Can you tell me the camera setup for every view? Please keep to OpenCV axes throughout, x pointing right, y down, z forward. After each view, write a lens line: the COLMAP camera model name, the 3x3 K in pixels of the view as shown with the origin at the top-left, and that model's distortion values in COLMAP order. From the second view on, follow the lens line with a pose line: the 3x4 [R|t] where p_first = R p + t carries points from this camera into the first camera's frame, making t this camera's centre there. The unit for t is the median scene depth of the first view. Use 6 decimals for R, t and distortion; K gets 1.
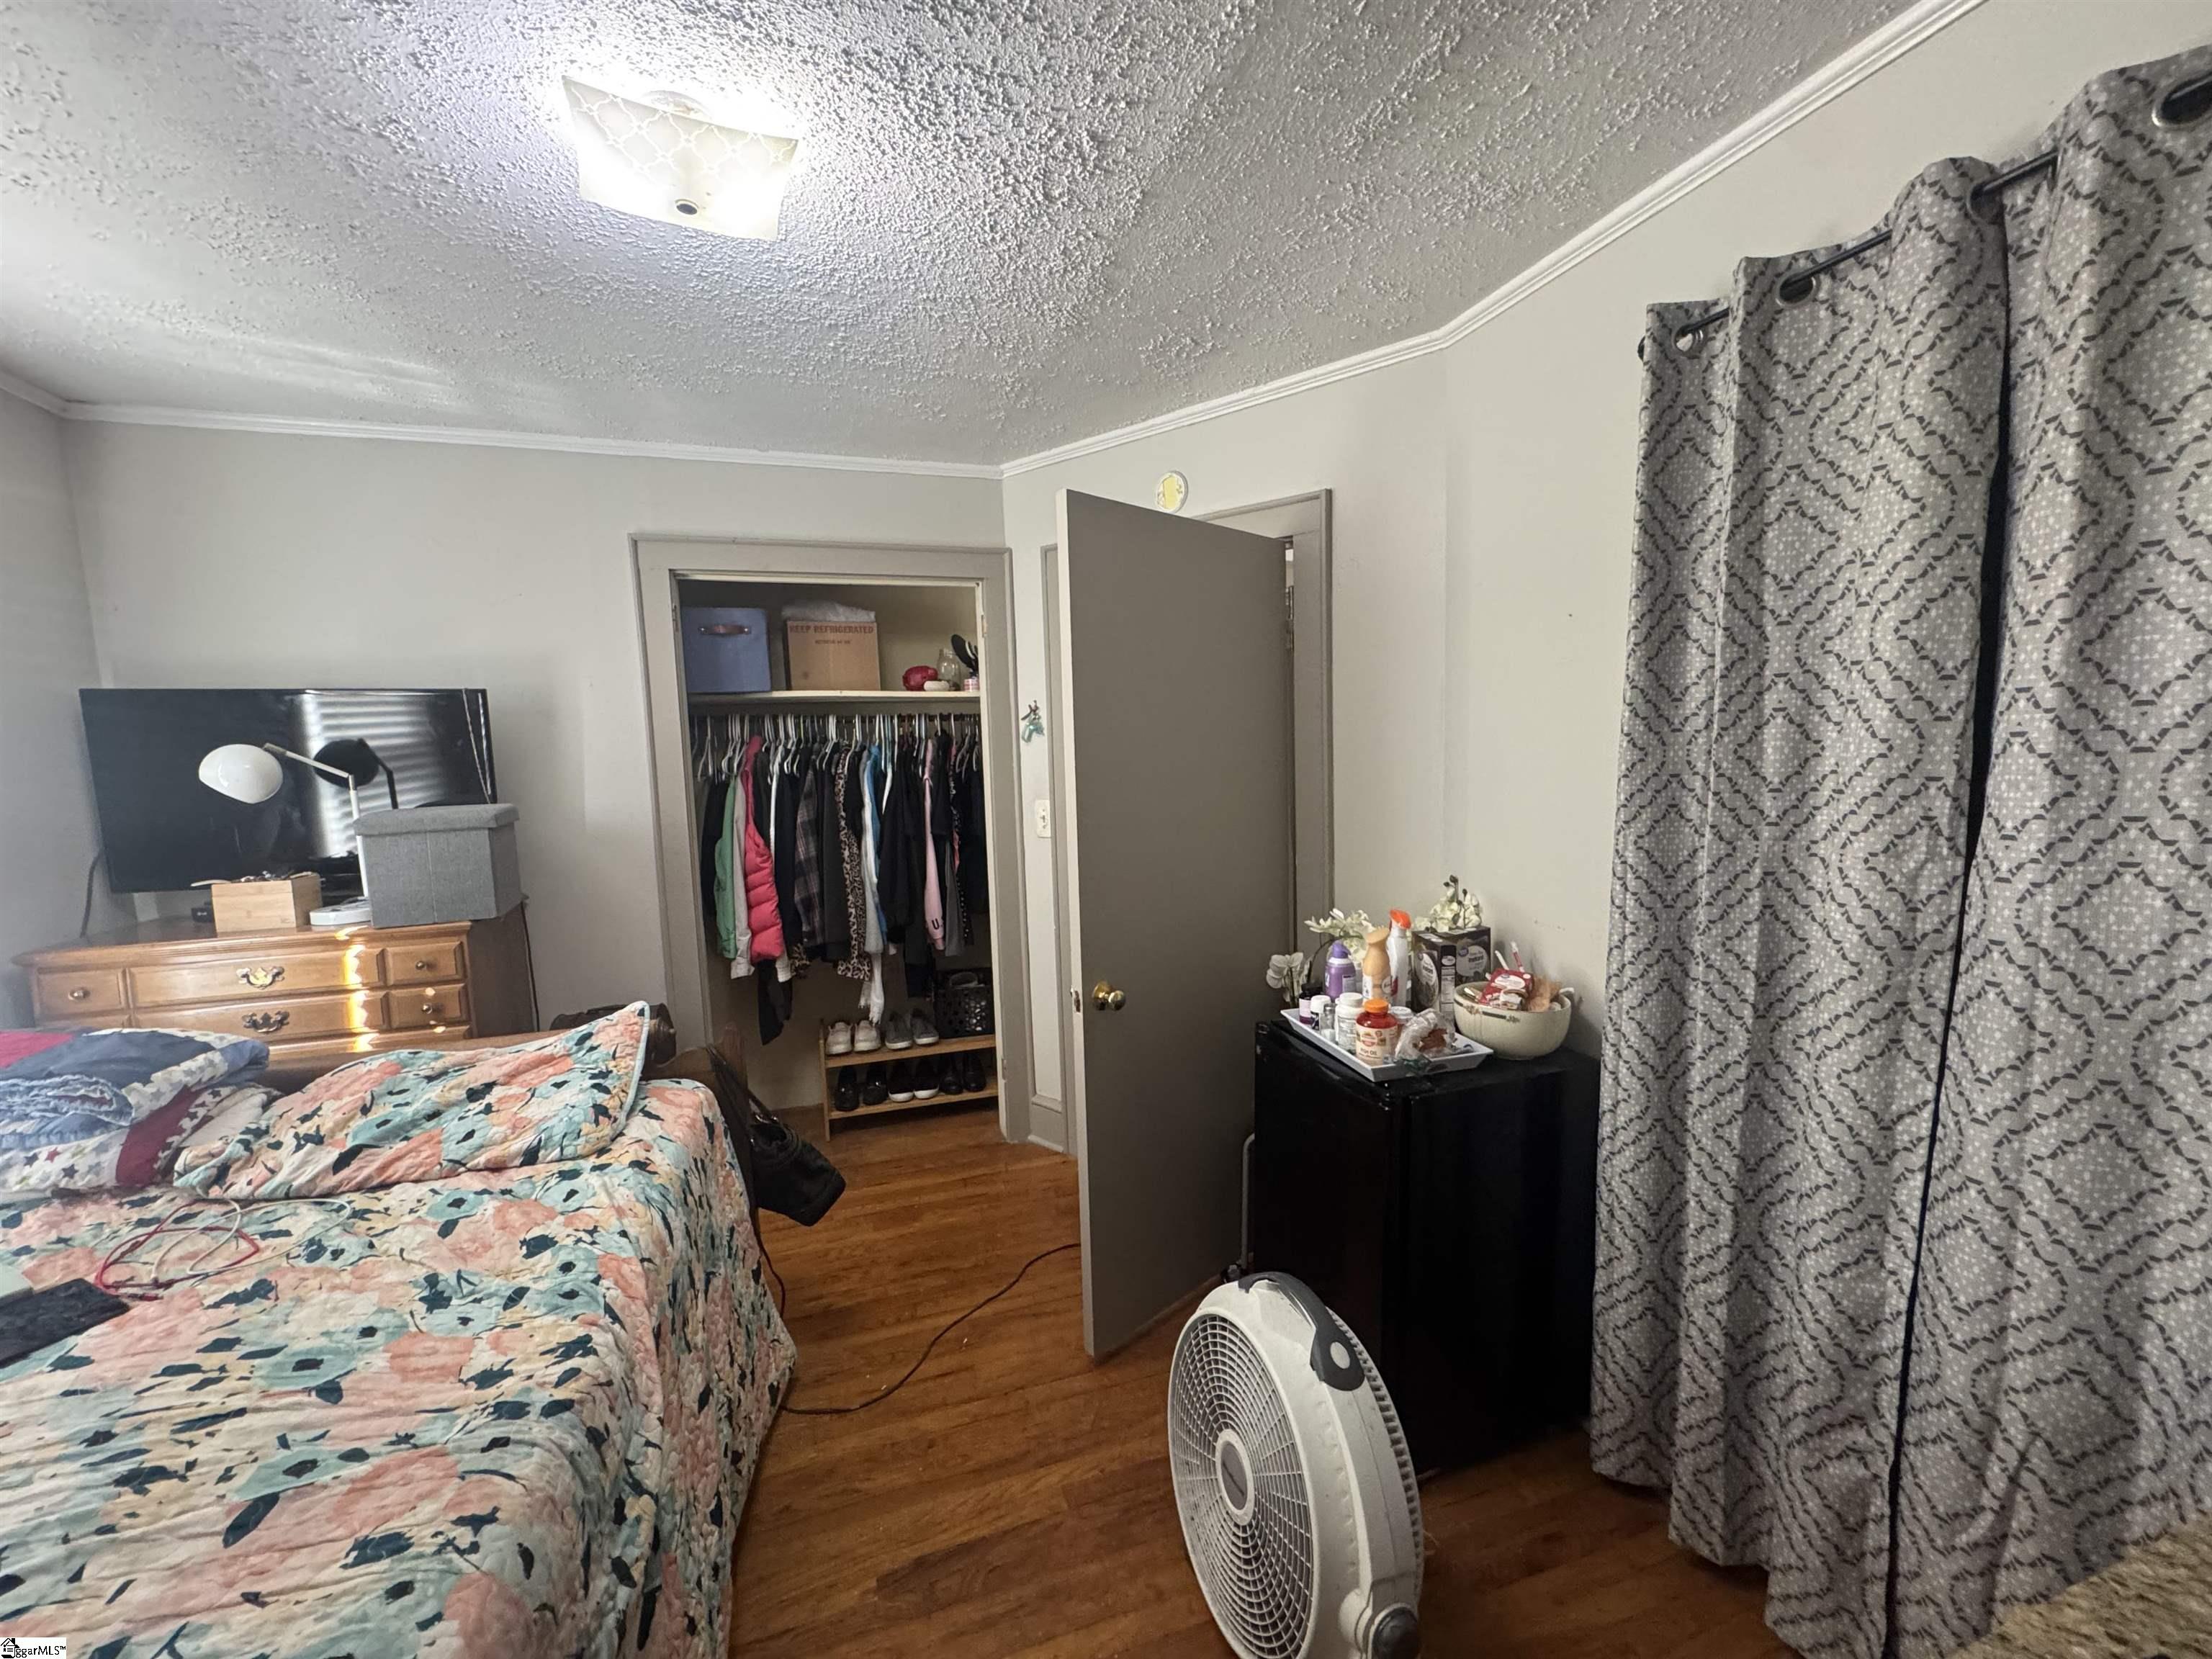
lens RADIAL K [[876.9, 0, 1101.3], [0, 876.9, 834.6], [0, 0, 1]] dist [-0.001062, -0.000075]
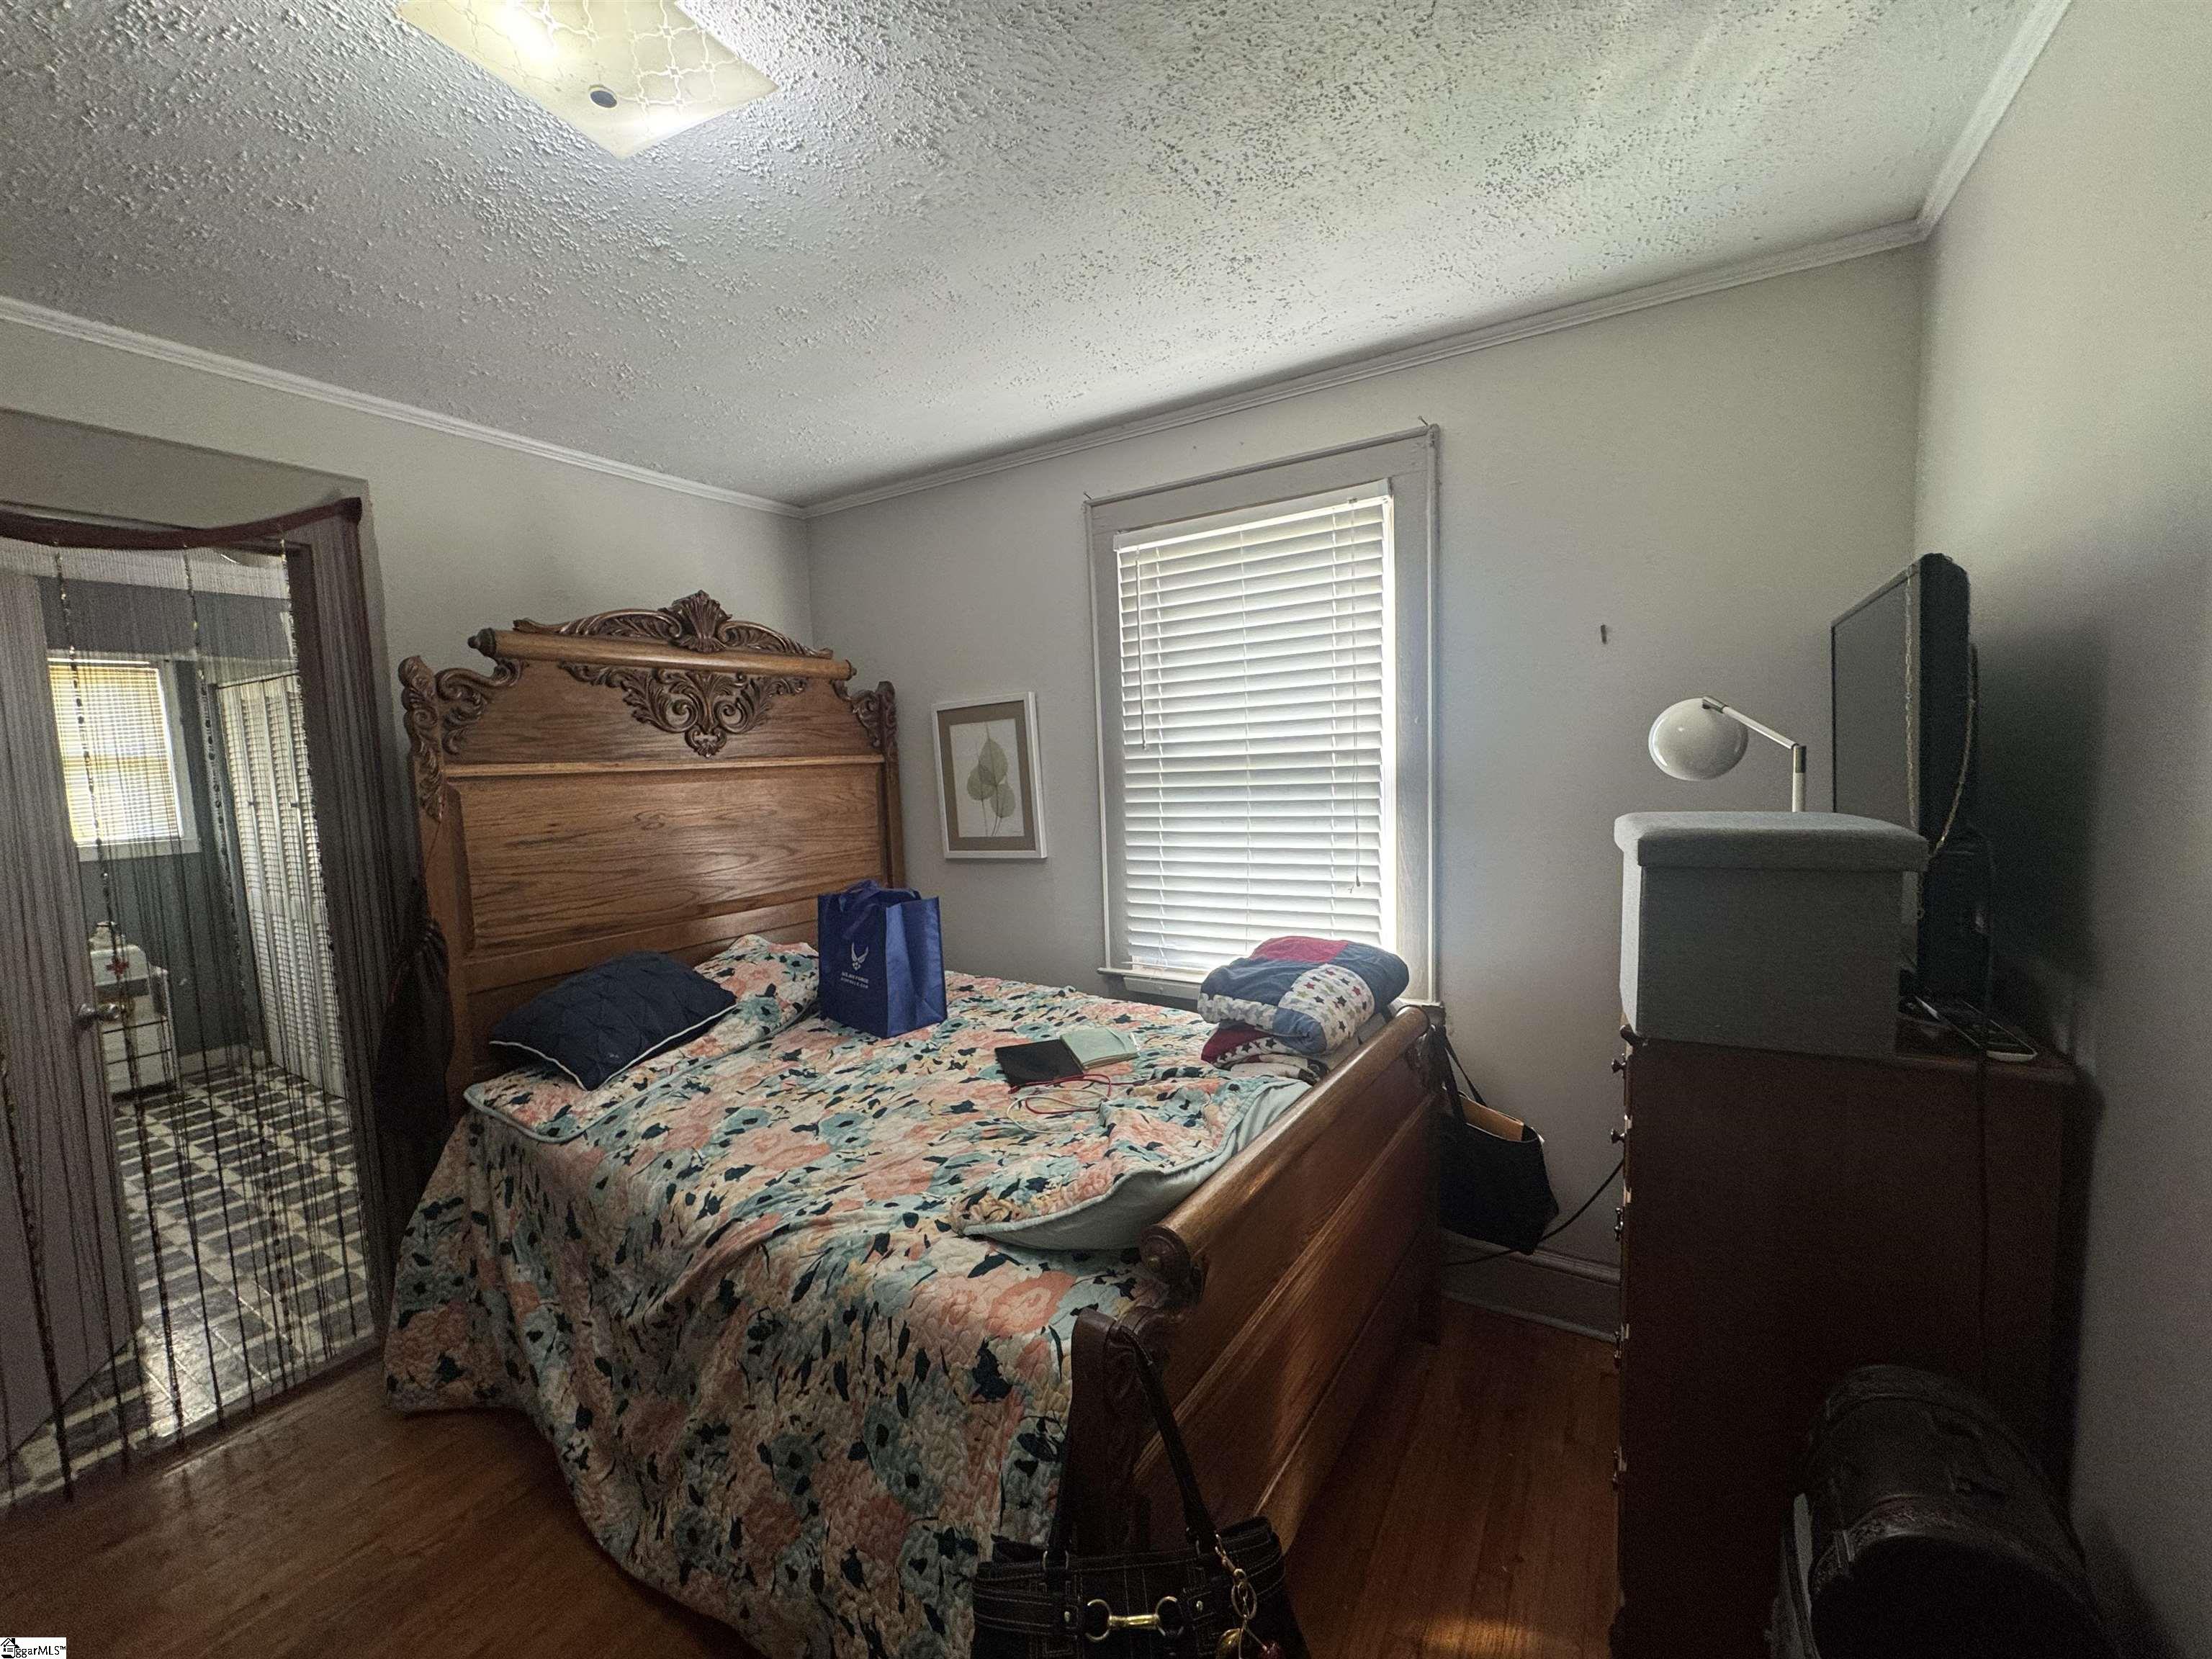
lens RADIAL K [[876.9, 0, 1101.3], [0, 876.9, 834.6], [0, 0, 1]] dist [-0.001062, -0.000075]
pose [[-0.750971, 0.115694, -0.650121, -0.247524], [-0.014872, 0.981319, 0.191813, -0.240670], [0.660168, 0.153715, -0.735221, 2.342494]]
